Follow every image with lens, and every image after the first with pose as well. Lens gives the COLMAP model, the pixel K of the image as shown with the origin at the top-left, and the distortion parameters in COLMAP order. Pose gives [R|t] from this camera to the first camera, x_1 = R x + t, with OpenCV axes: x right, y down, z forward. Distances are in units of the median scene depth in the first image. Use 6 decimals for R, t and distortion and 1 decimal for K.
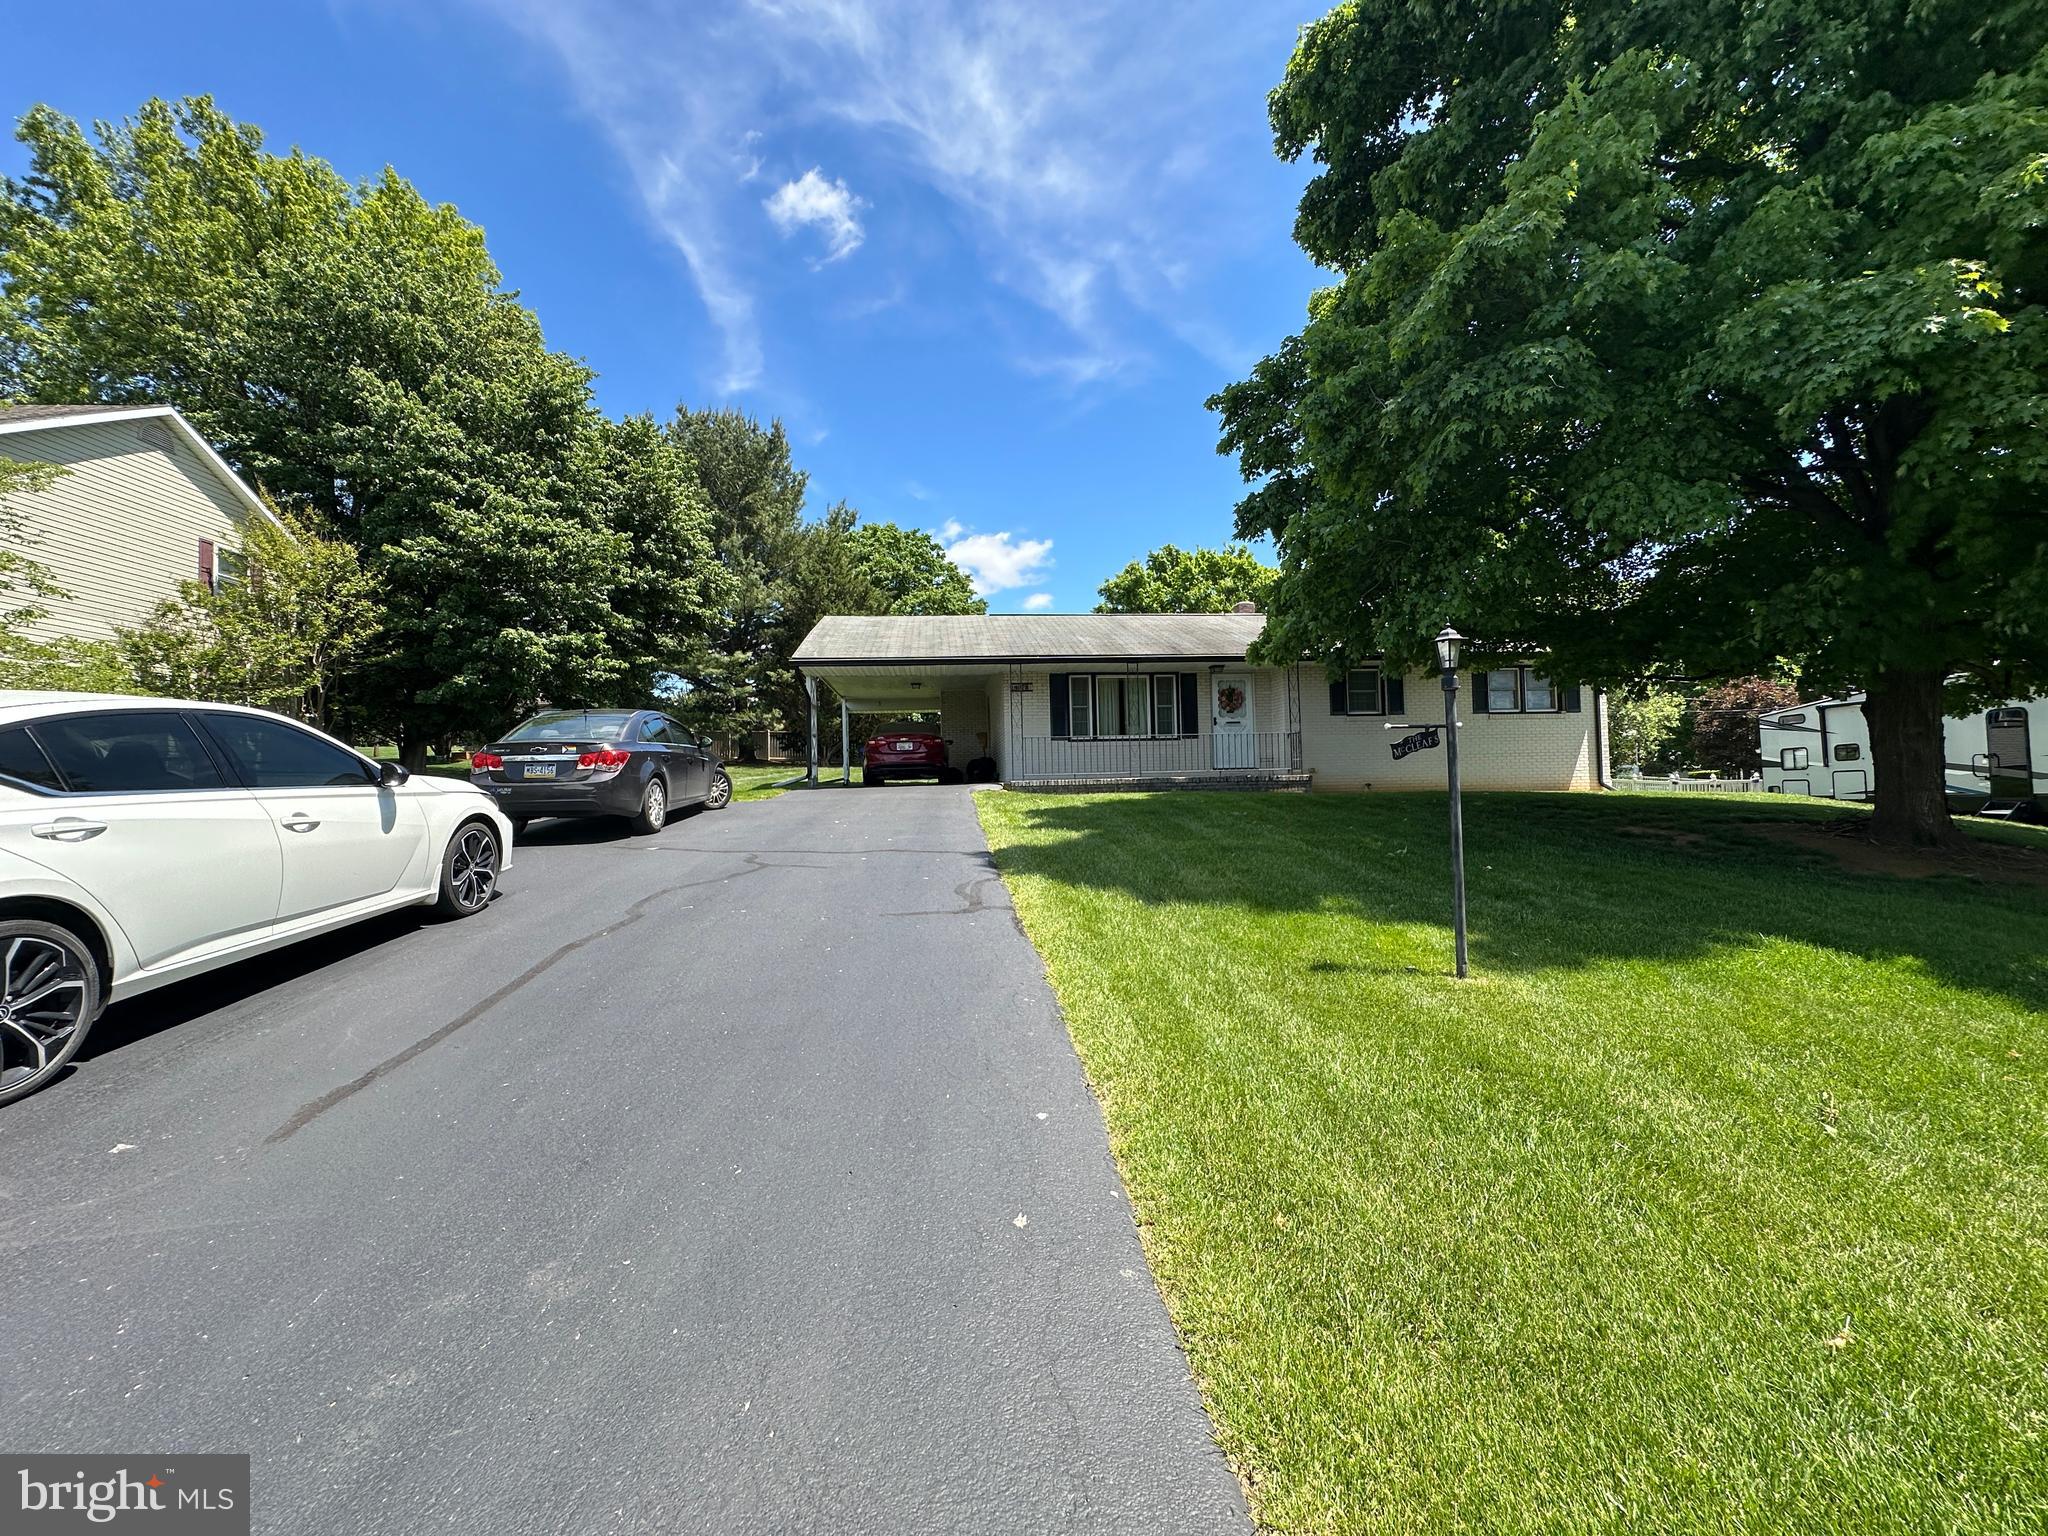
lens RADIAL K [[815.0, 0, 1018.1], [0, 815.0, 763.8], [0, 0, 1]] dist [-0.003677, 0.000200]
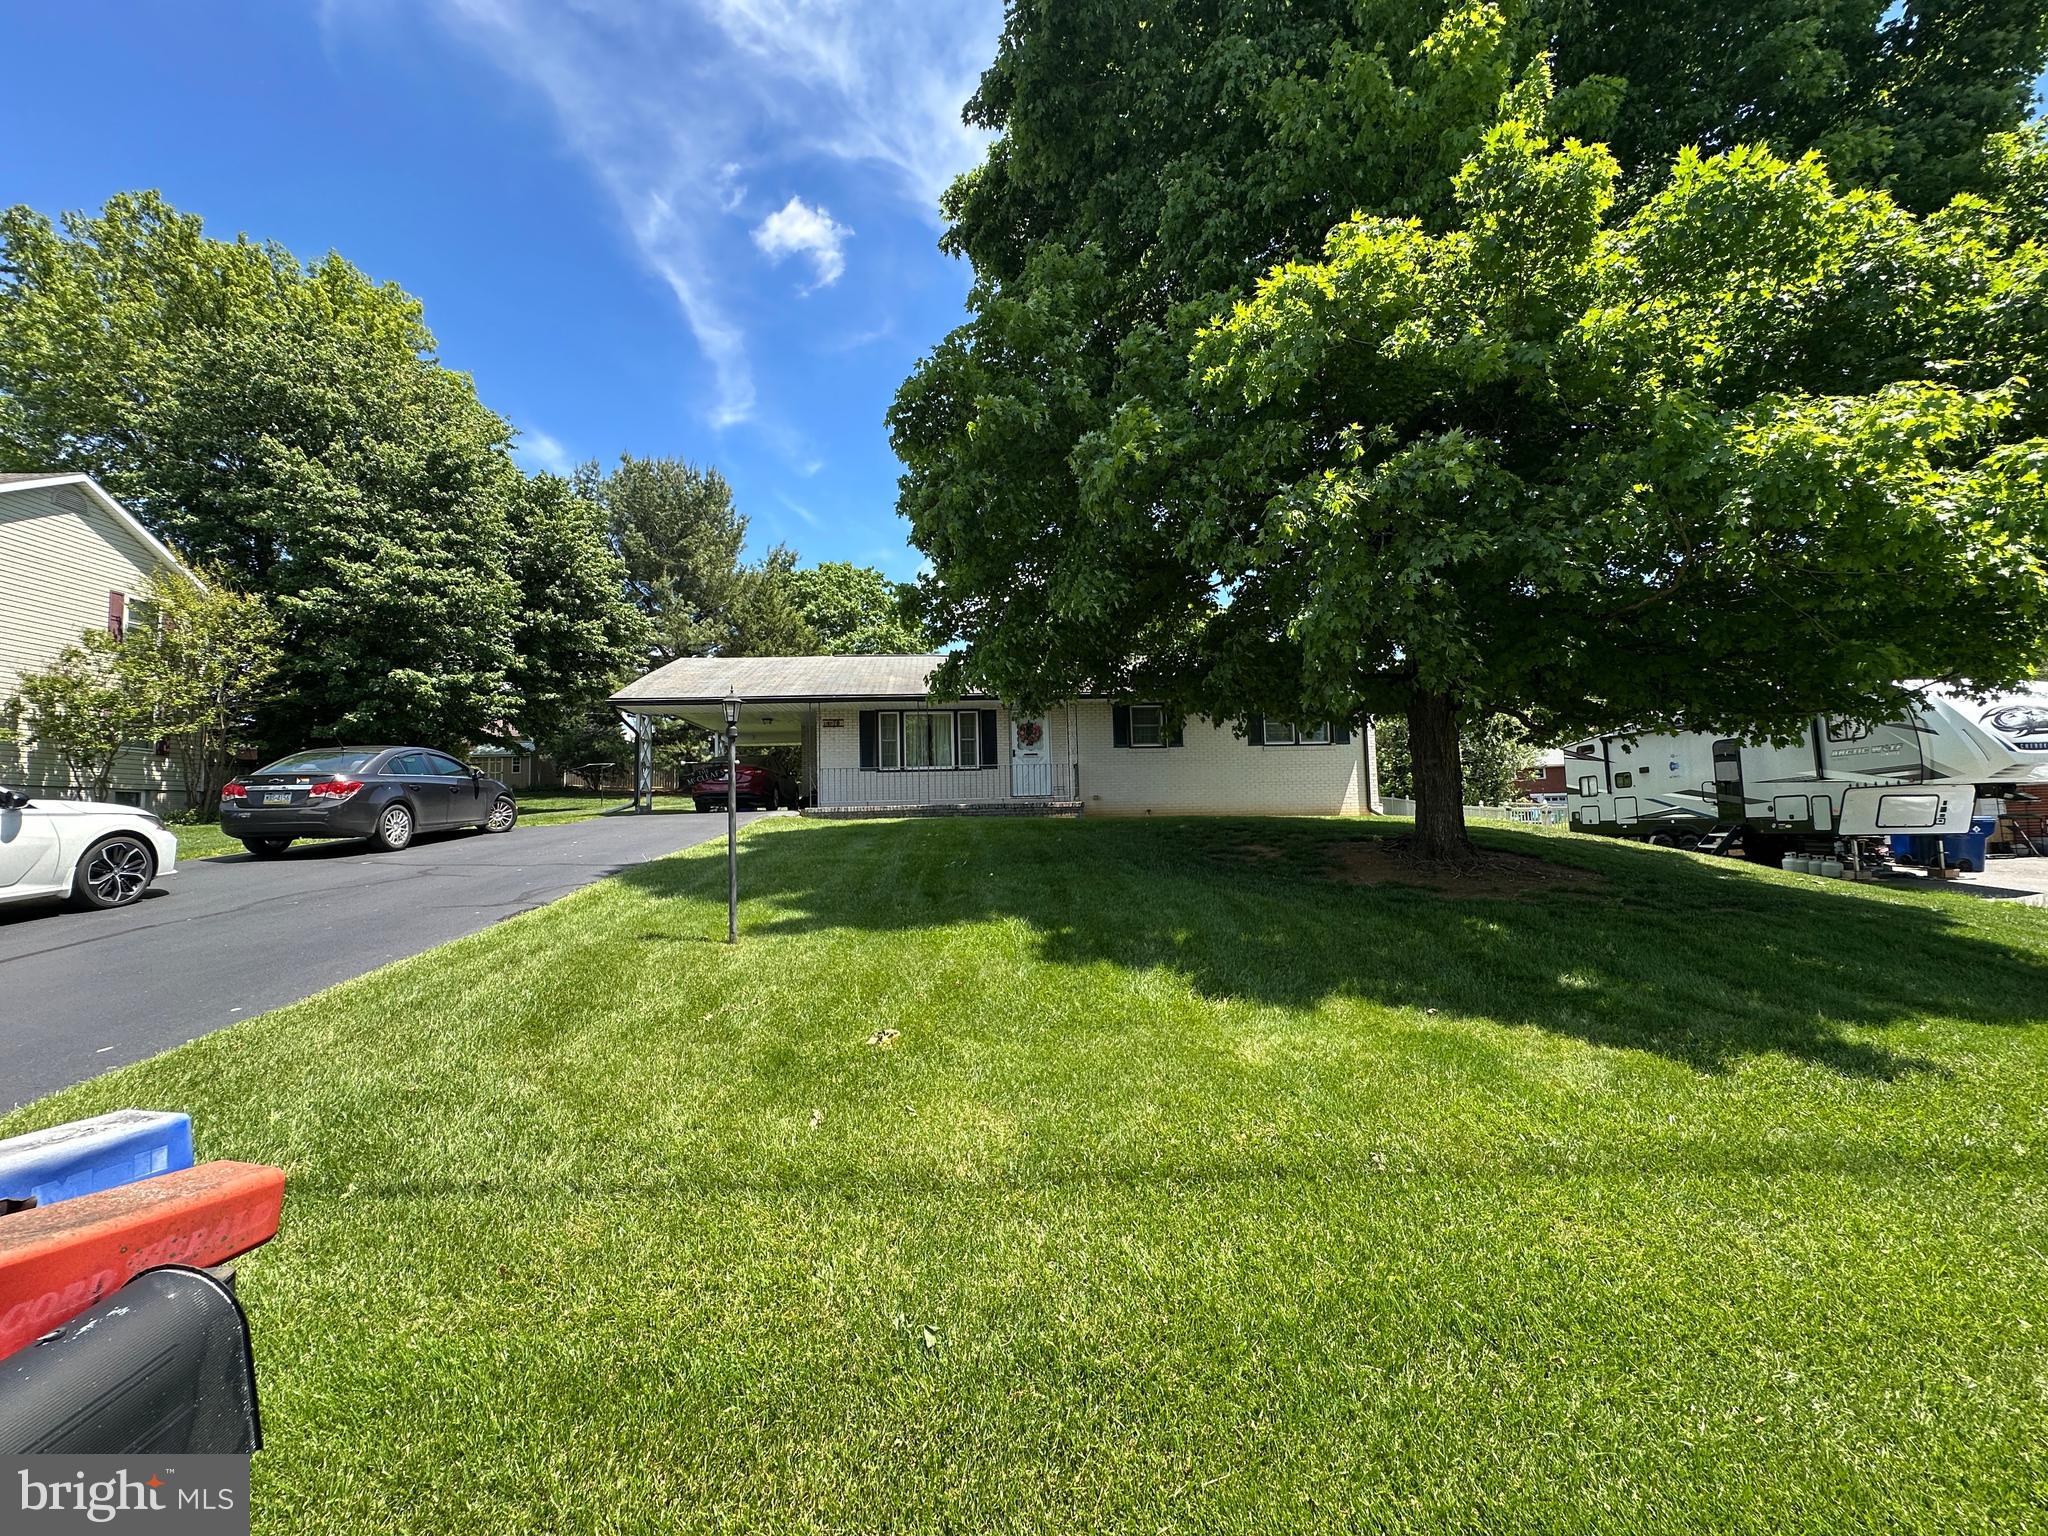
lens RADIAL K [[815.0, 0, 1017.4], [0, 815.0, 761.2], [0, 0, 1]] dist [-0.003677, 0.000200]
pose [[0.999987, -0.002561, -0.004490, 0.213941], [0.002380, 0.999197, -0.039990, 0.001747], [0.004589, 0.039979, 0.999190, -0.082115]]
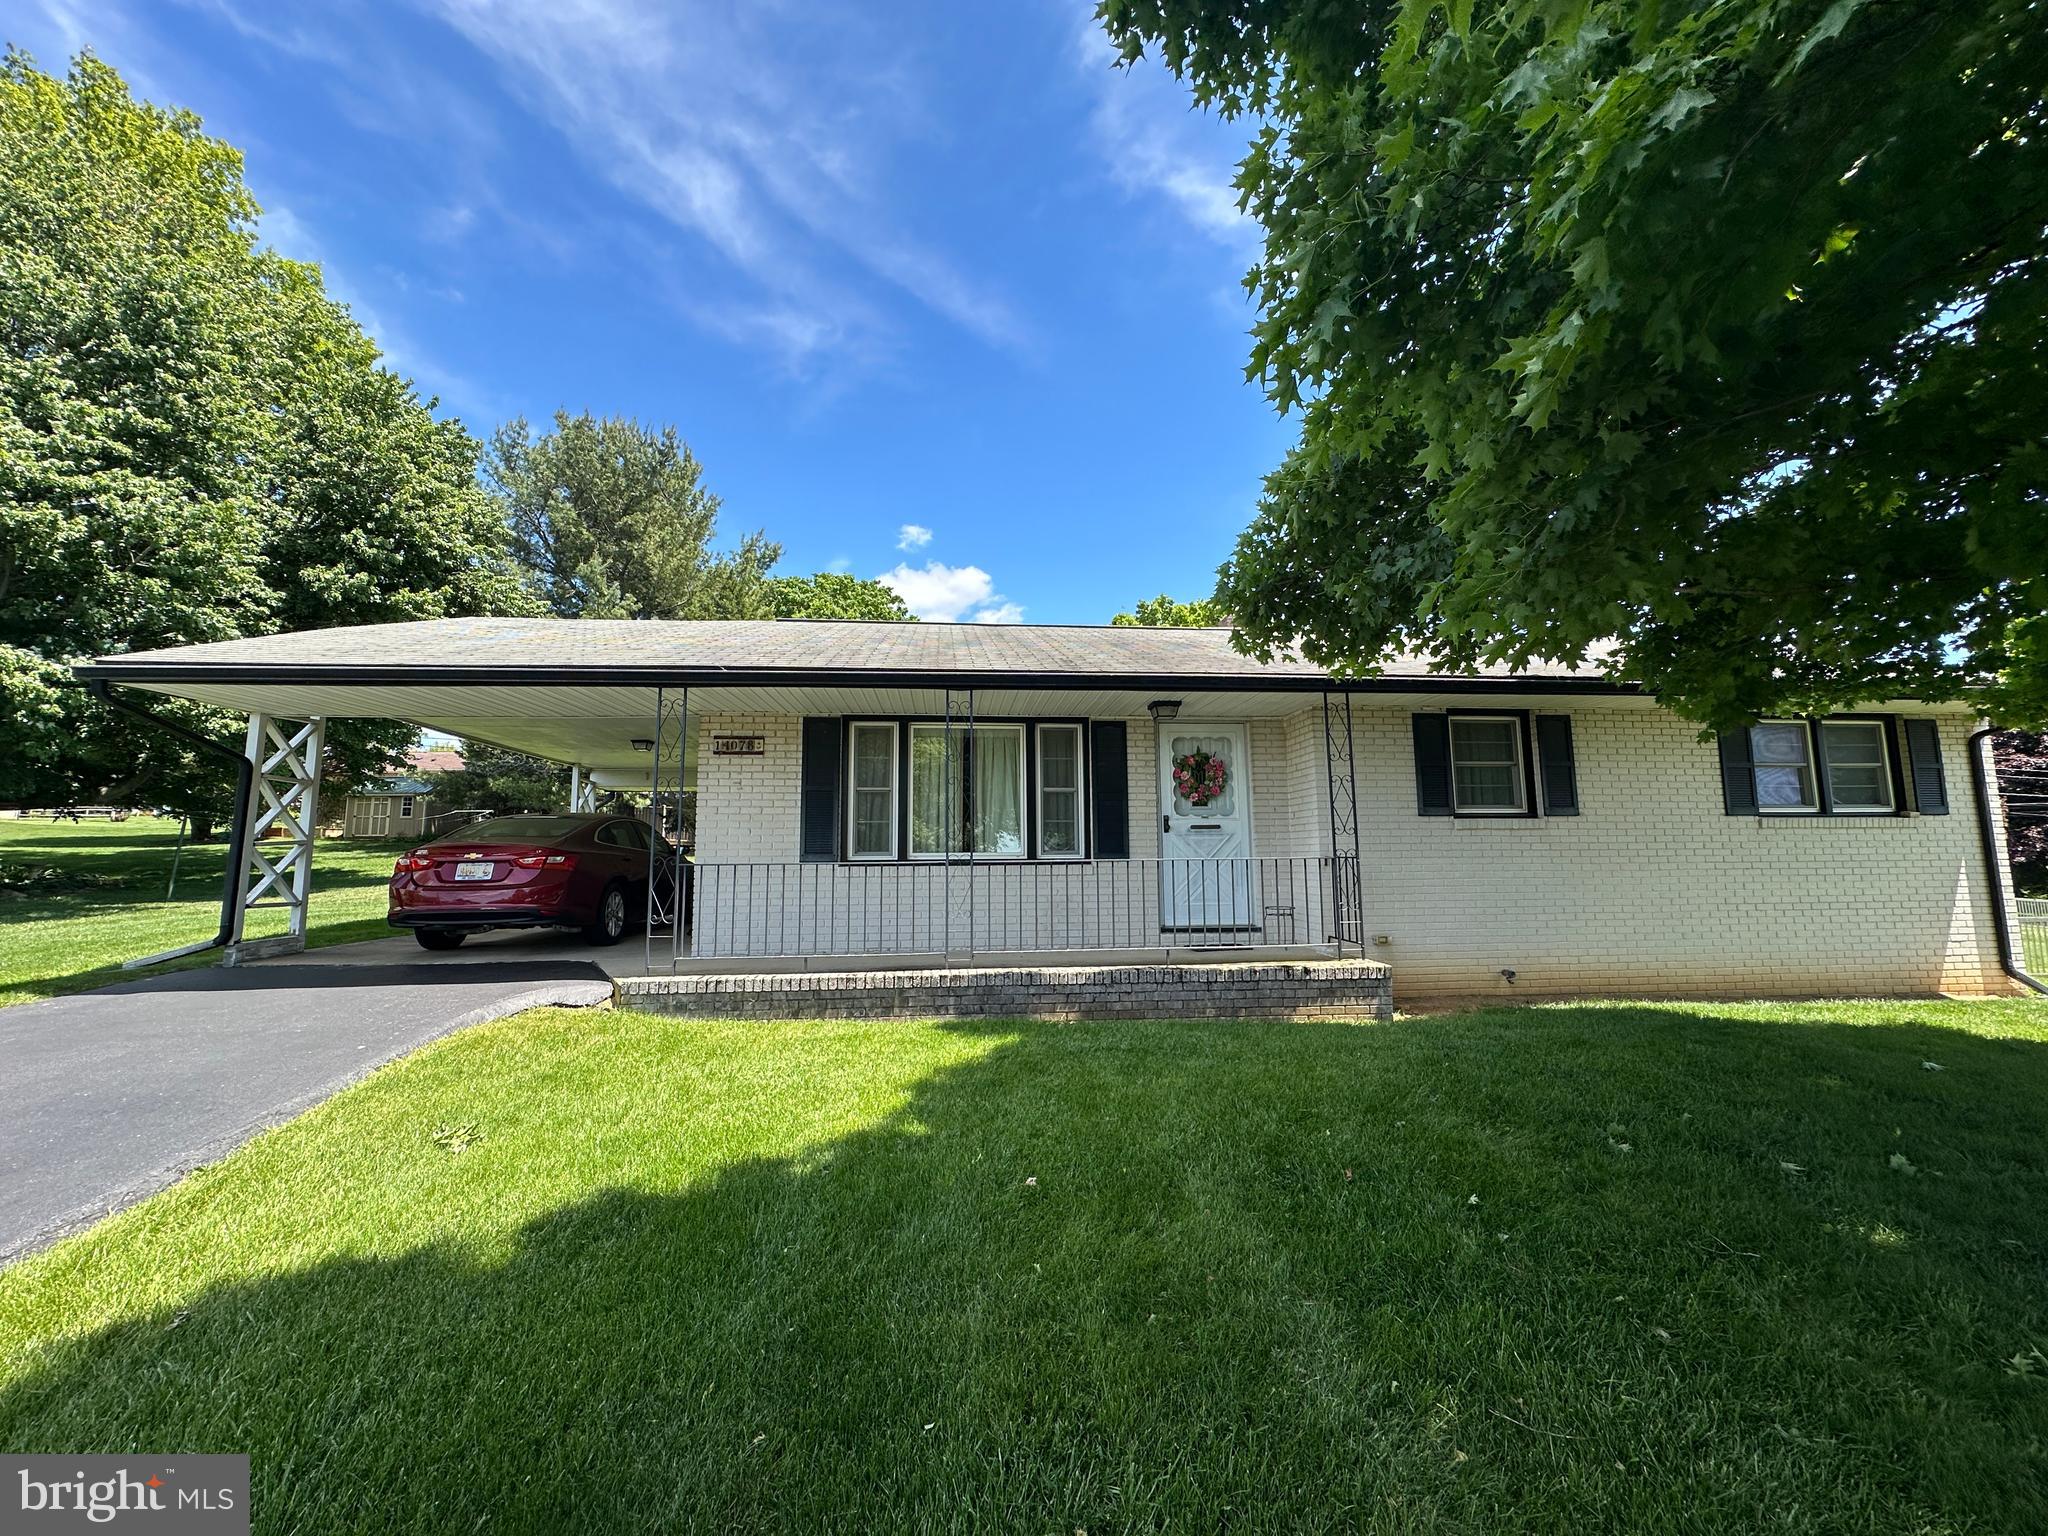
lens RADIAL K [[815.0, 0, 1018.1], [0, 815.0, 758.5], [0, 0, 1]] dist [-0.003677, 0.000200]
pose [[0.999865, 0.012856, -0.010242, 0.137305], [-0.013772, 0.995381, -0.095011, -0.037804], [0.008973, 0.095139, 0.995424, 0.452679]]
